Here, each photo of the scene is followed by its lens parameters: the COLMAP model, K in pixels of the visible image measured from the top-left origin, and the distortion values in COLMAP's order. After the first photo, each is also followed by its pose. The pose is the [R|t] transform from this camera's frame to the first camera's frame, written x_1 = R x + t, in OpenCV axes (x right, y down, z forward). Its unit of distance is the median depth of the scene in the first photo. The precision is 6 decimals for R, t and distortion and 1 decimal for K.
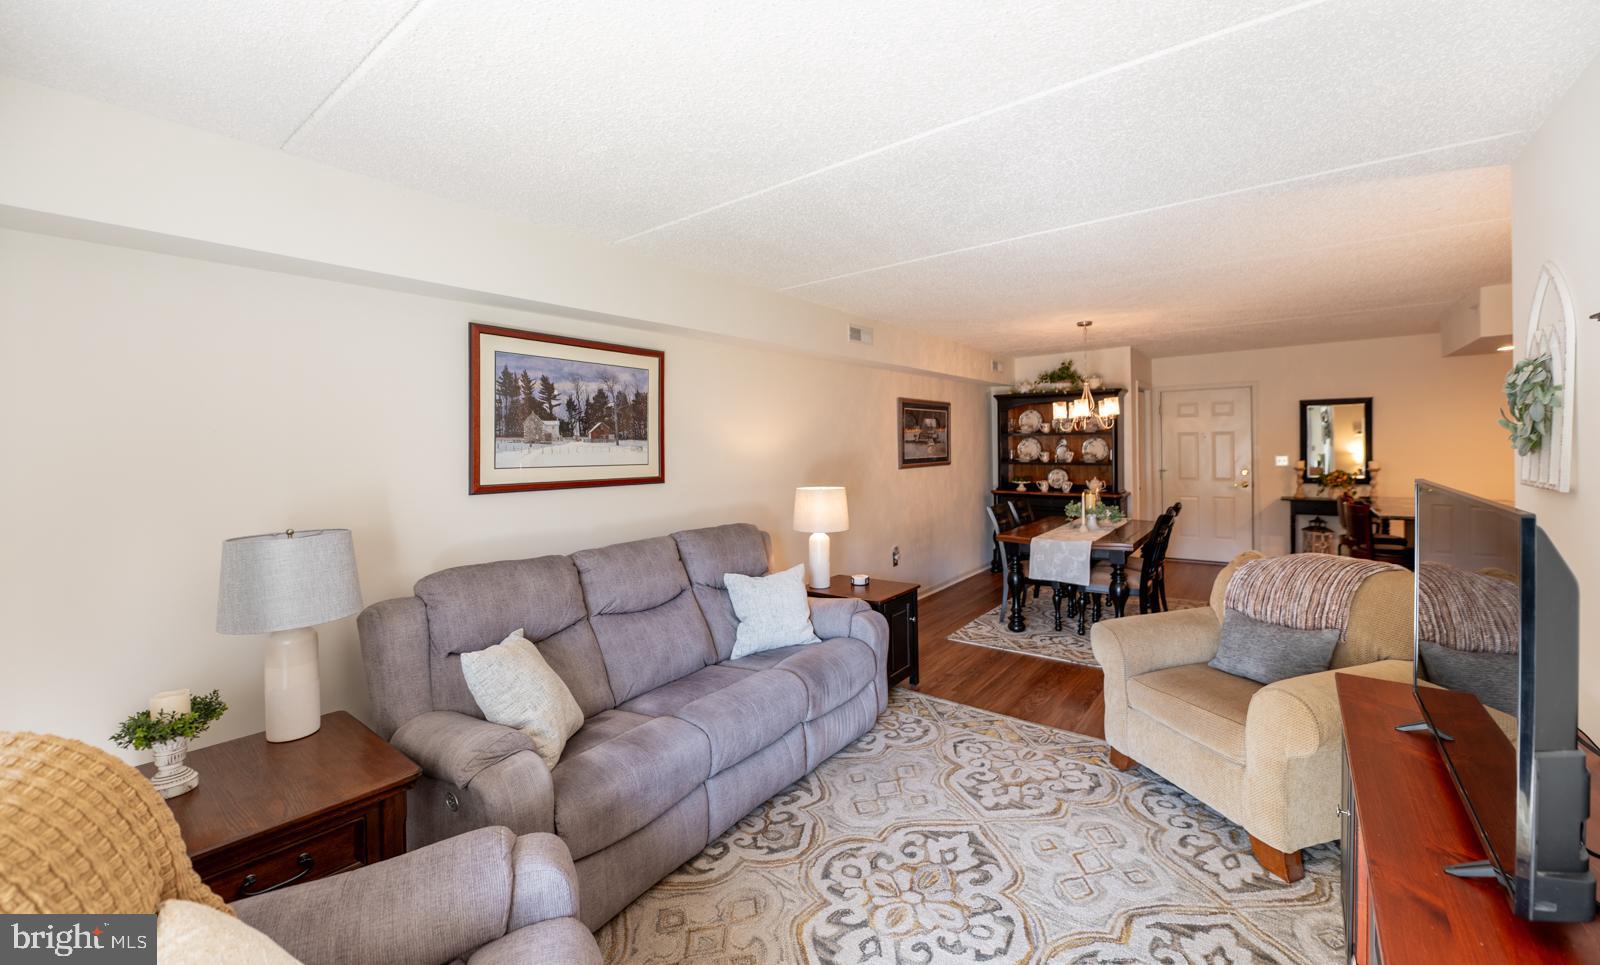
lens RADIAL K [[636.1, 0, 816.8], [0, 636.1, 452.3], [0, 0, 1]] dist [-0.000120, -0.000018]
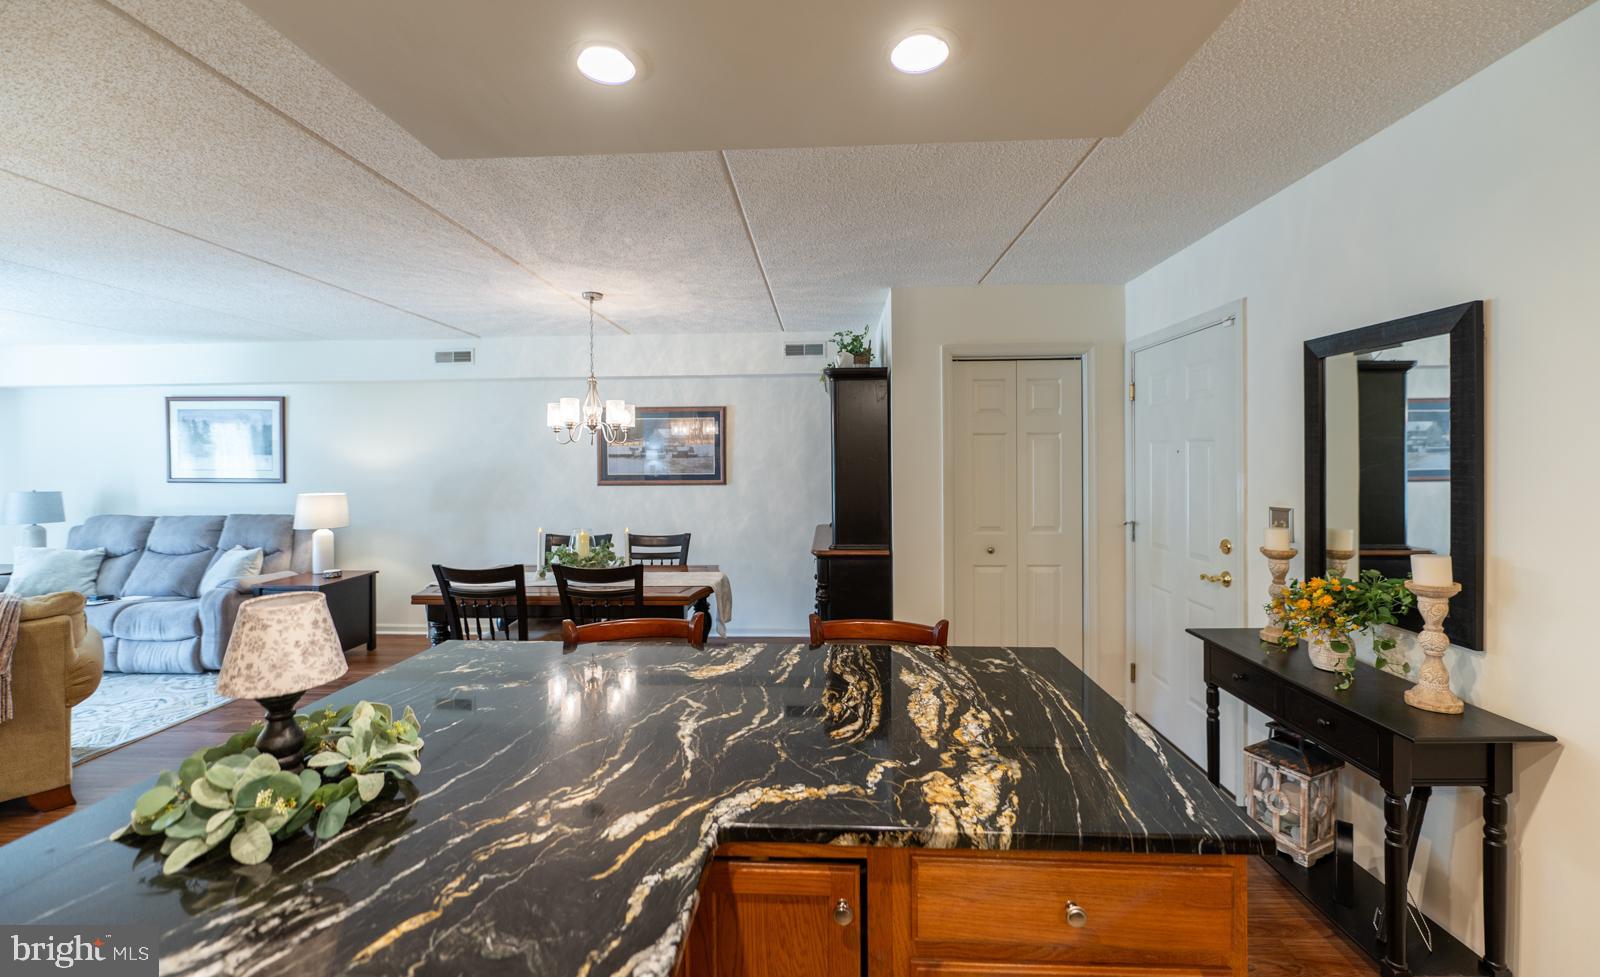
lens RADIAL K [[661.2, 0, 801.8], [0, 661.2, 455.3], [0, 0, 1]] dist [0.001366, -0.000089]
pose [[0.548070, 0.010535, -0.836366, 1.362603], [-0.013264, 0.999904, 0.003903, -0.031805], [0.836327, 0.008955, 0.548157, 0.907487]]
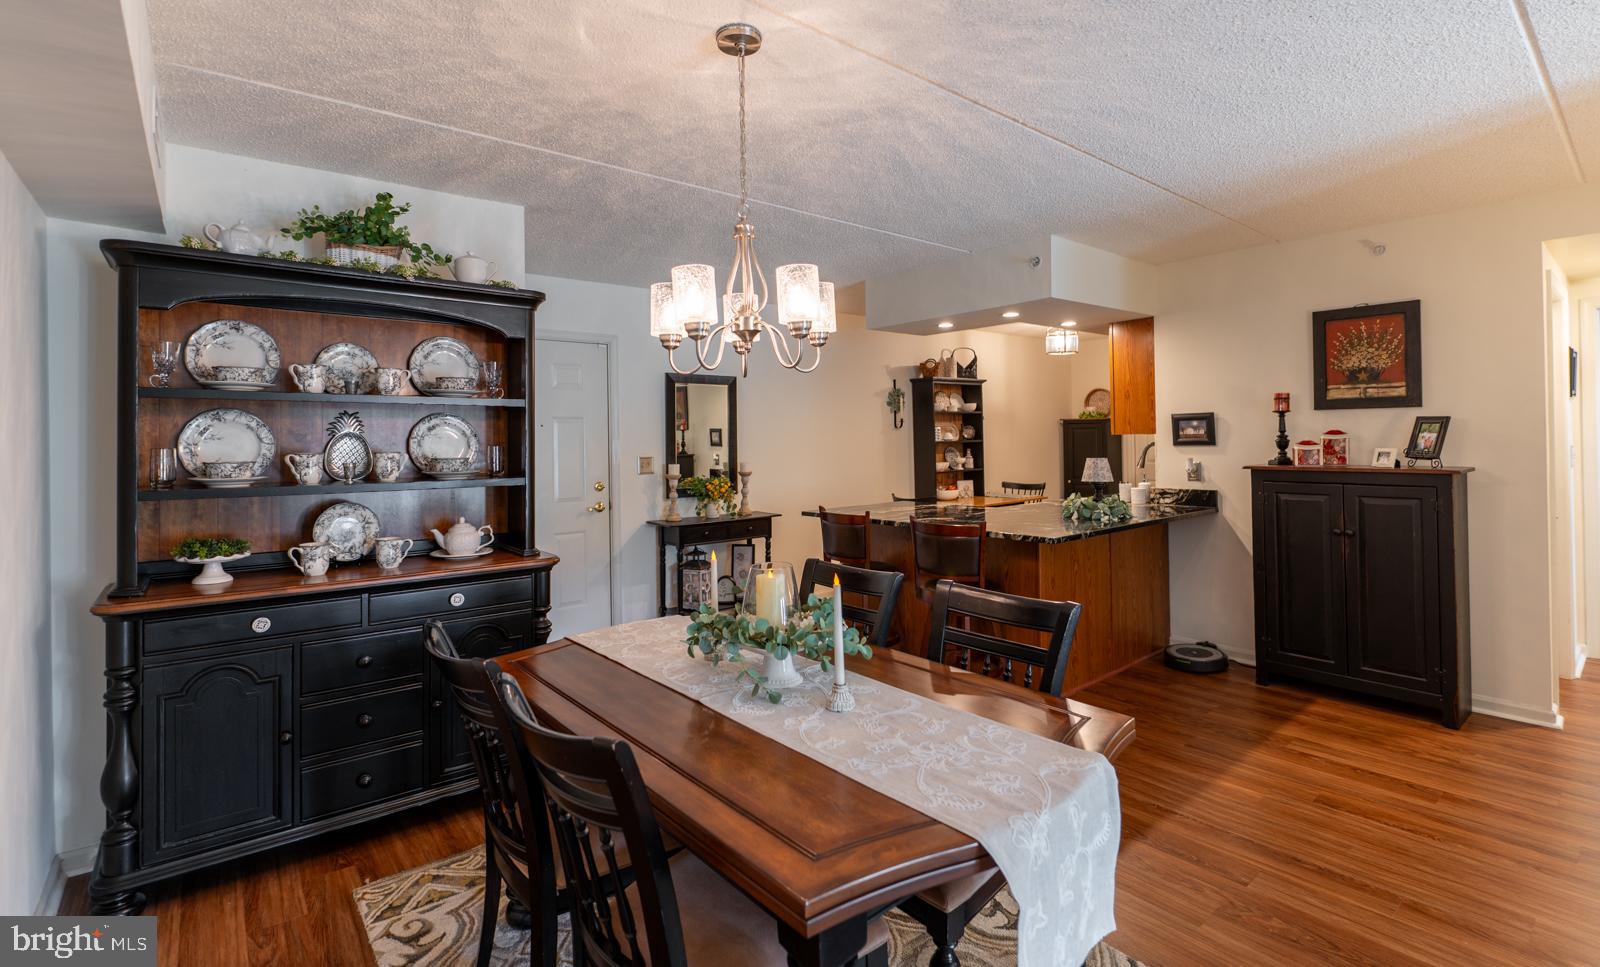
lens RADIAL K [[726.6, 0, 807.5], [0, 726.6, 431.1], [0, 0, 1]] dist [-0.000679, -0.000175]
pose [[0.243086, 0.023743, 0.969714, 0.094367], [0.020447, 0.999353, -0.029595, 0.005579], [-0.969789, 0.027022, 0.242444, 1.016438]]
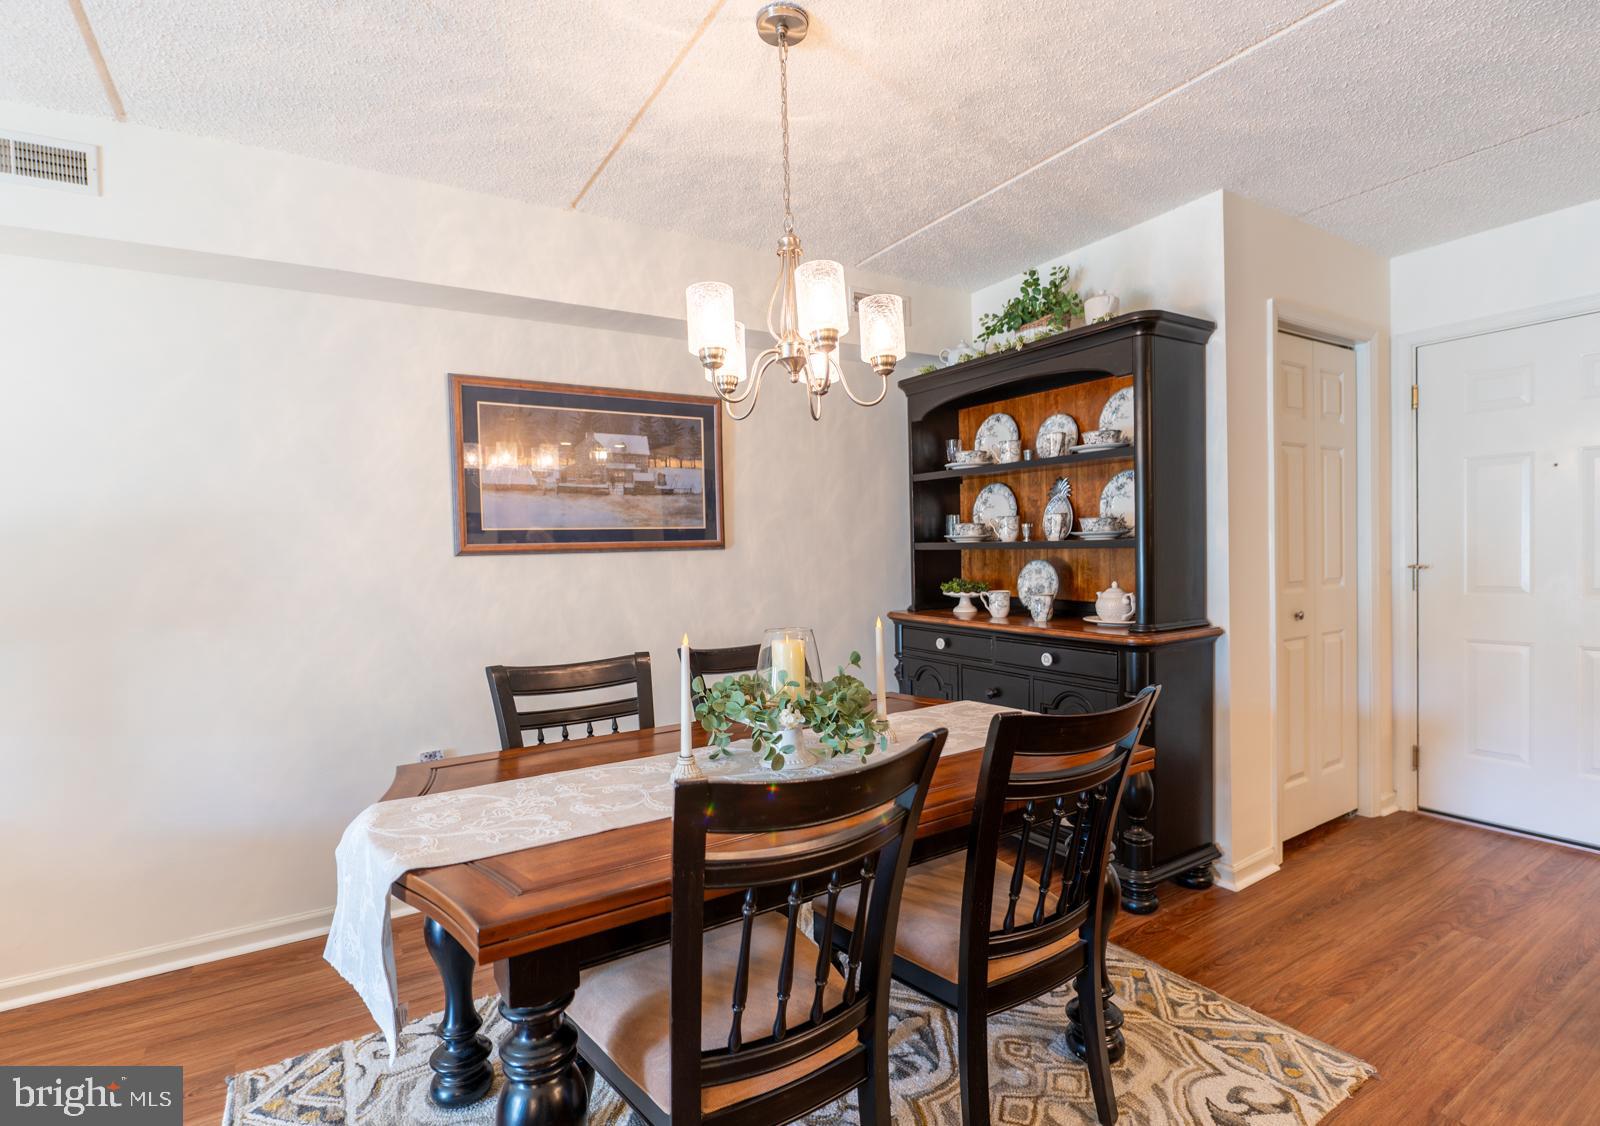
lens RADIAL K [[782.0, 0, 805.5], [0, 782.0, 567.5], [0, 0, 1]] dist [-0.010353, 0.000558]
pose [[0.932712, 0.002168, -0.360614, 0.637344], [0.004986, 0.999809, 0.018906, 0.031699], [0.360586, -0.019432, 0.932523, 0.784301]]
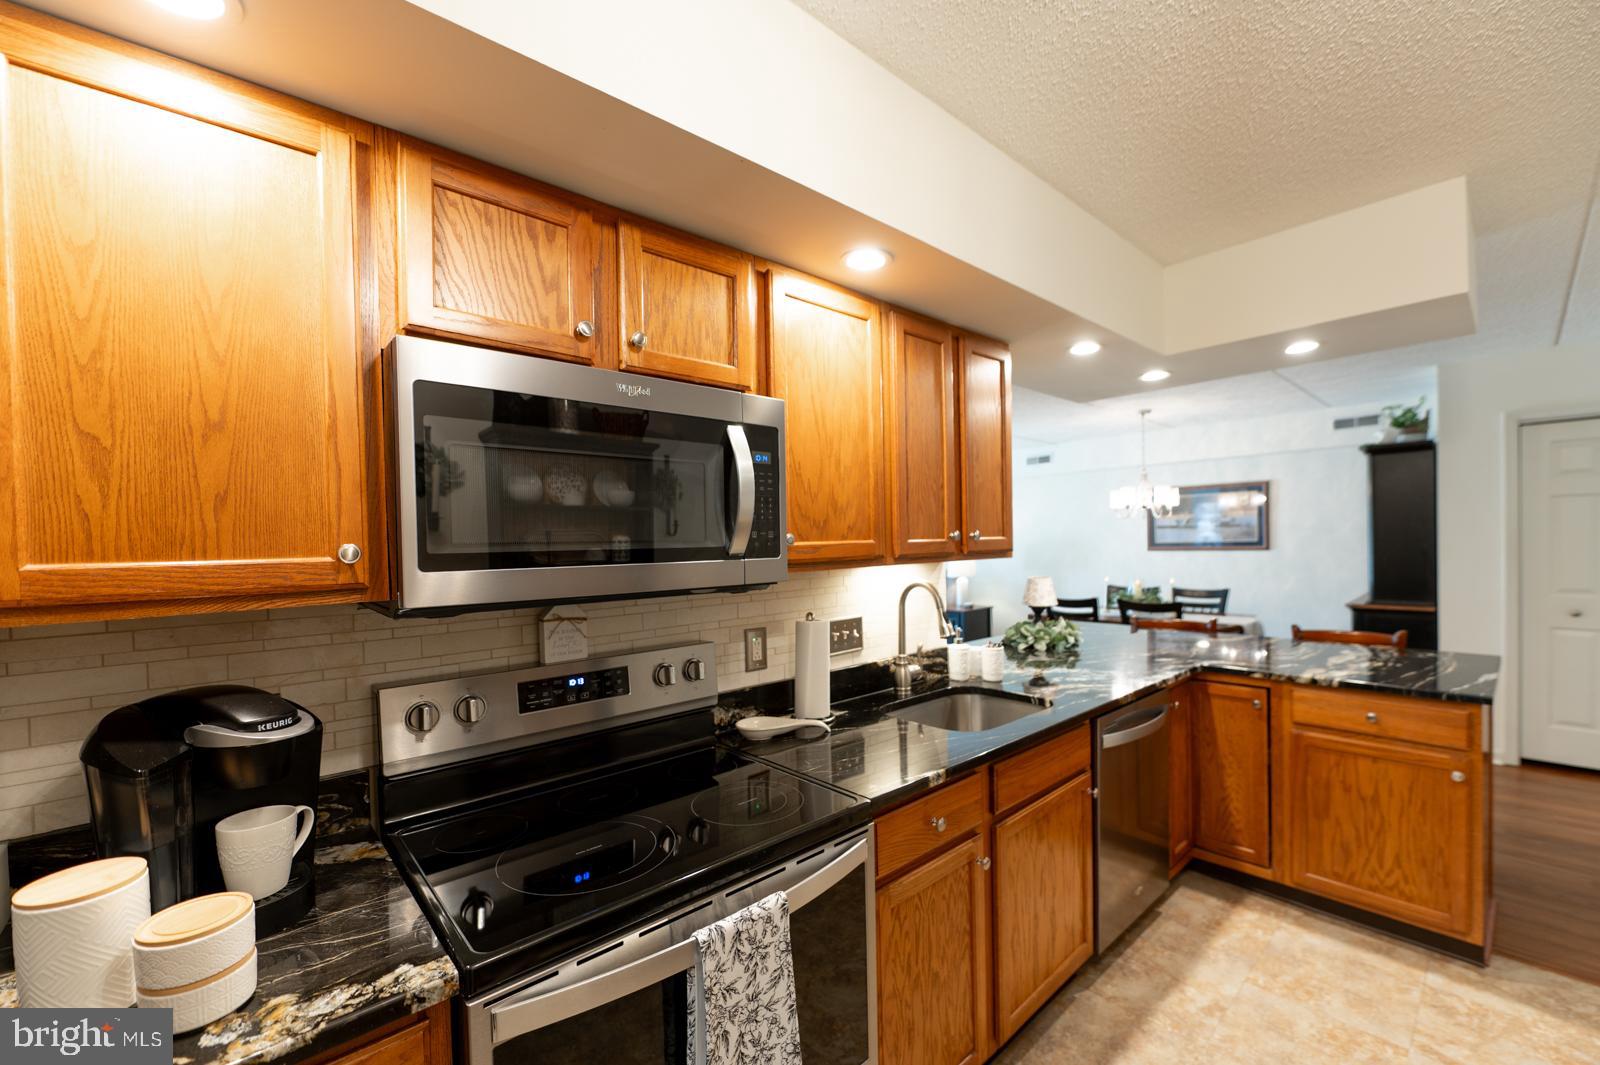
lens RADIAL K [[661.1, 0, 808.7], [0, 661.1, 556.9], [0, 0, 1]] dist [-0.001080, -0.000121]
pose [[-0.187611, 0.048204, -0.981060, 1.791174], [0.015746, 0.998814, 0.046065, -0.035196], [0.982117, -0.006806, -0.188147, 0.777696]]
